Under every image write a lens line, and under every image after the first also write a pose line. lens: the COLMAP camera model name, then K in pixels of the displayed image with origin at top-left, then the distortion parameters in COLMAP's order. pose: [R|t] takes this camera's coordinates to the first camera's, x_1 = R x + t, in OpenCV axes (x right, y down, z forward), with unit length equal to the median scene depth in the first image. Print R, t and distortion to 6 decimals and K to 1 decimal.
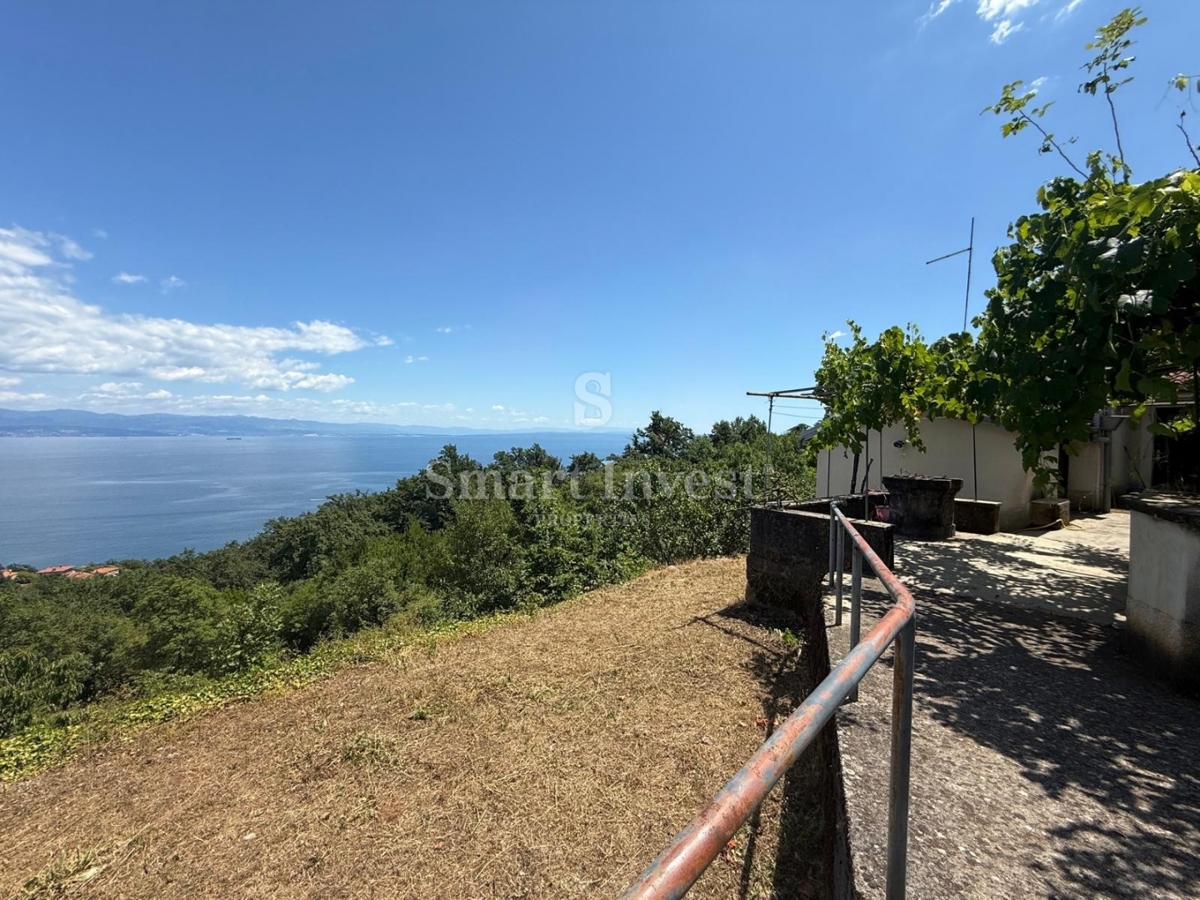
lens RADIAL K [[476.5, 0, 597.2], [0, 476.5, 452.9], [0, 0, 1]] dist [-0.000102, 0.000194]
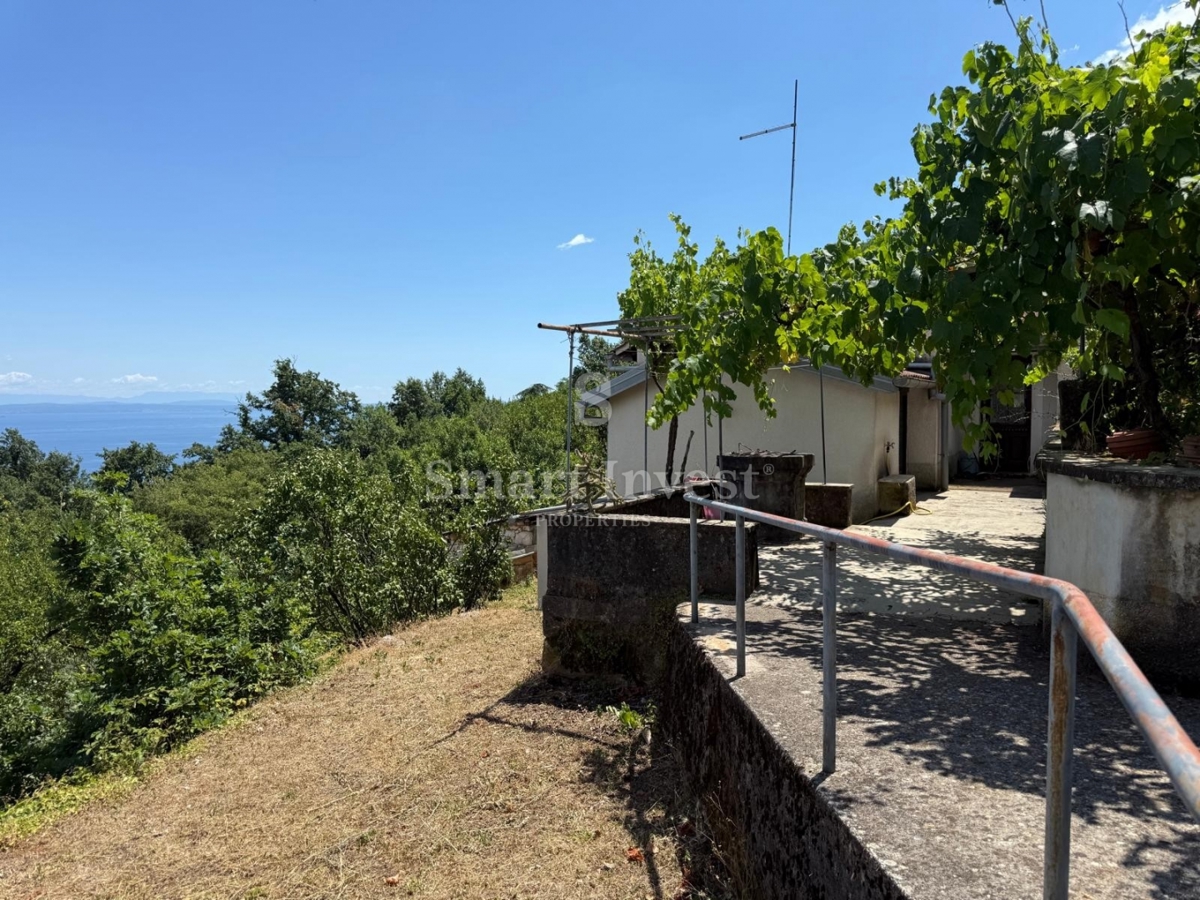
lens RADIAL K [[841.1, 0, 599.0], [0, 841.1, 456.4], [0, 0, 1]] dist [0.078579, -0.099429]
pose [[0.889159, -0.045199, 0.455360, -0.134165], [0.034015, 0.998885, 0.032728, 0.009519], [-0.456332, -0.013612, 0.889705, 0.035606]]
